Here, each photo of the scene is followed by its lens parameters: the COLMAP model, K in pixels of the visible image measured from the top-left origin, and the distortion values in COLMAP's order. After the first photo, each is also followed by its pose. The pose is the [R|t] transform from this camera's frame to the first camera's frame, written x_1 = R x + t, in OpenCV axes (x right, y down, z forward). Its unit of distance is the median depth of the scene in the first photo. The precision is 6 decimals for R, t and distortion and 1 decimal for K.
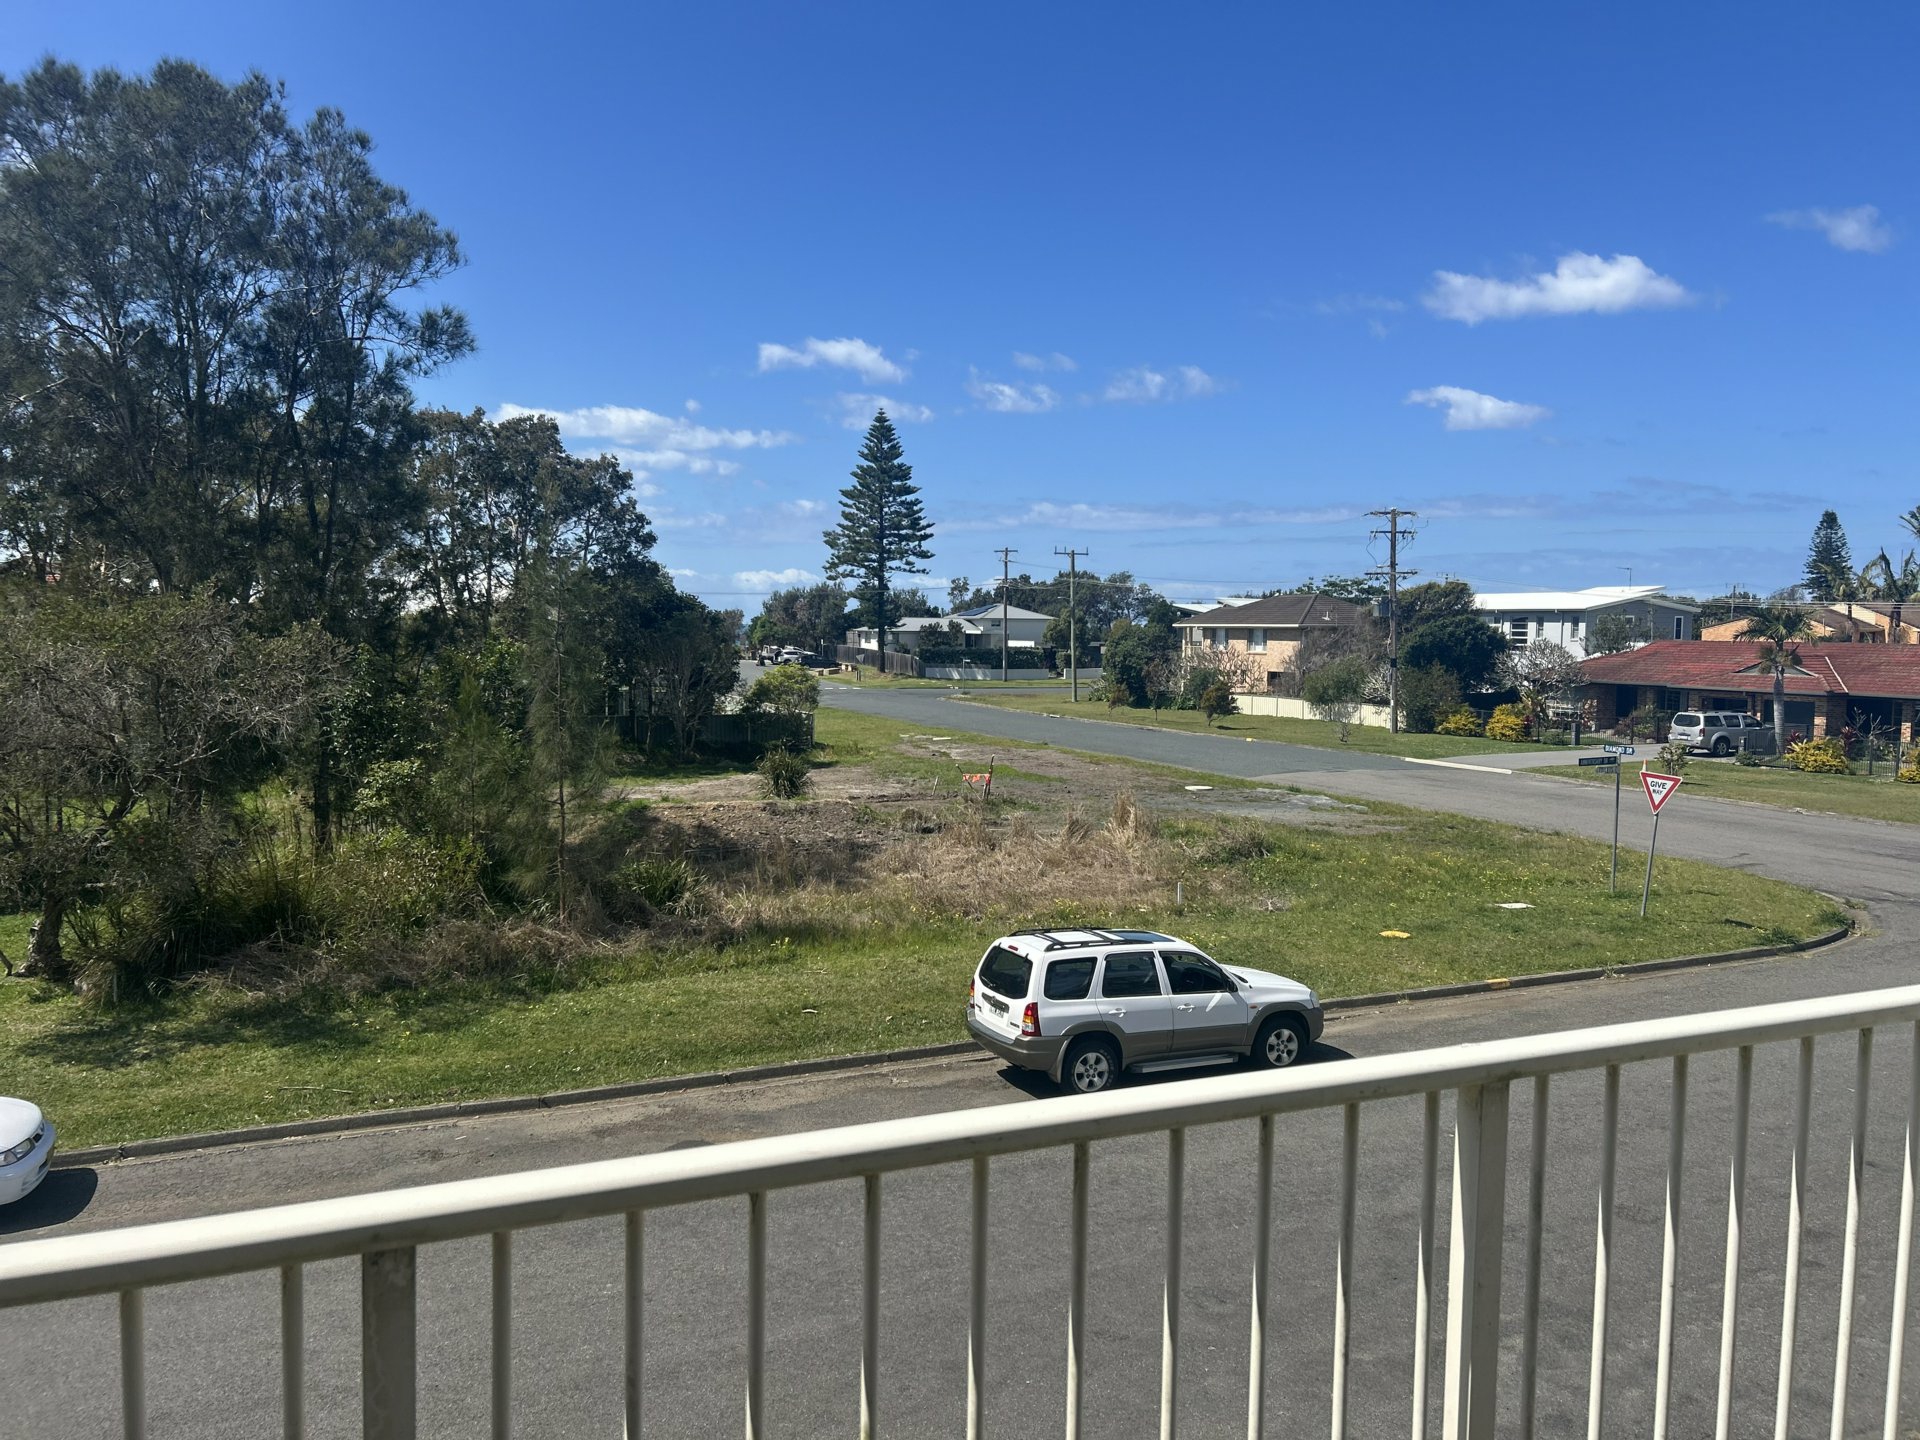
lens RADIAL K [[1422.9, 0, 967.8], [0, 1422.9, 731.7], [0, 0, 1]] dist [0.165814, -0.296225]
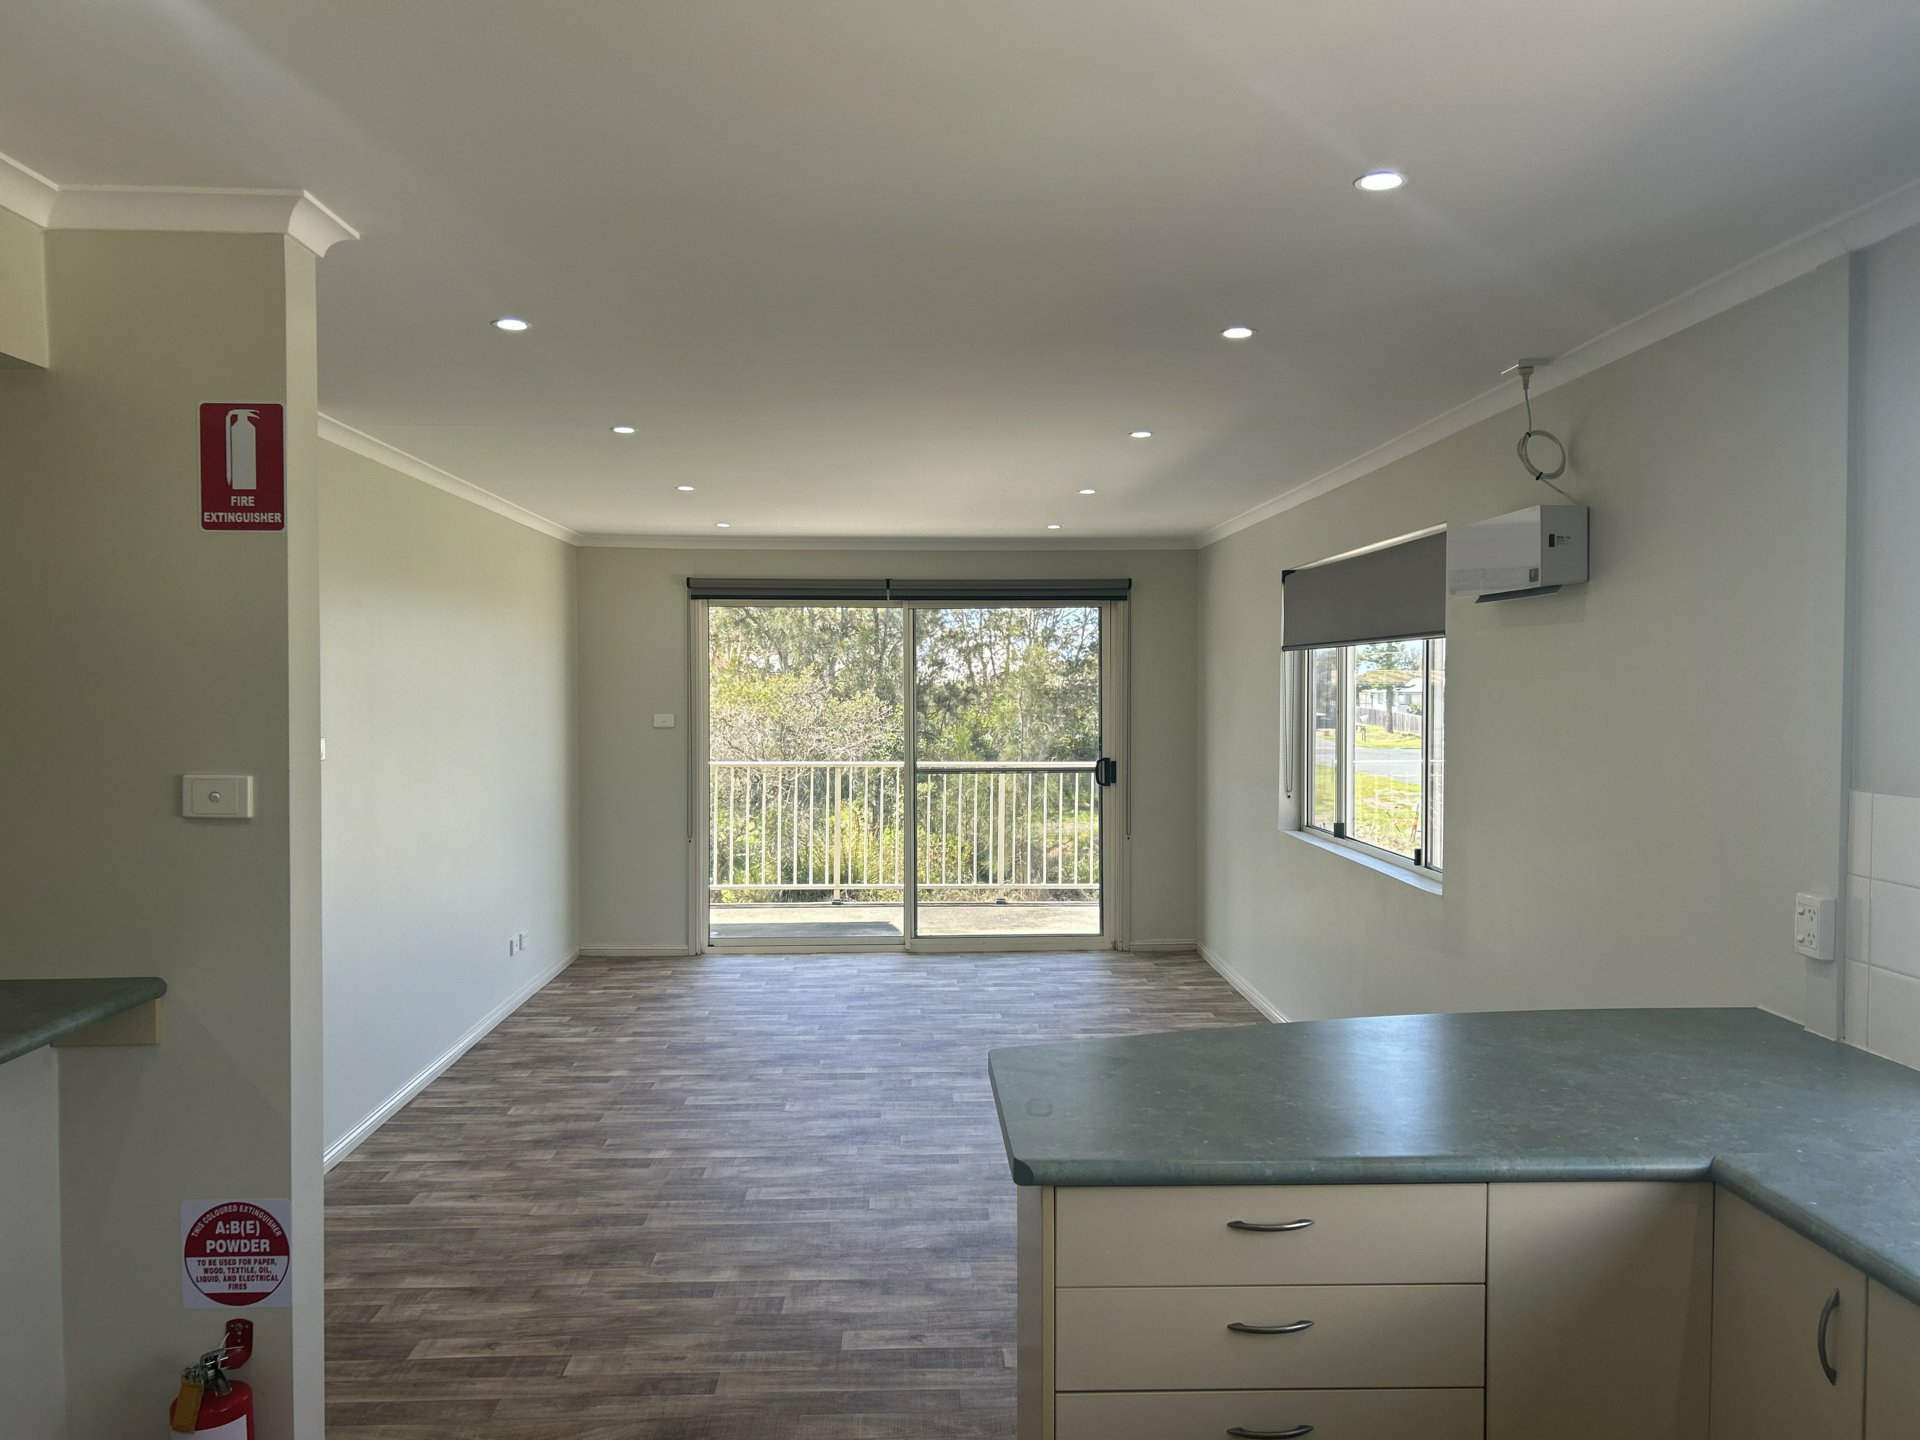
lens RADIAL K [[1432.4, 0, 950.1], [0, 1432.4, 732.3], [0, 0, 1]] dist [0.082204, -0.091817]
pose [[0.928256, 0.000946, -0.371941, 0.146249], [-0.017032, 0.999056, -0.039966, 0.020942], [0.371552, 0.043434, 0.927396, -0.283076]]
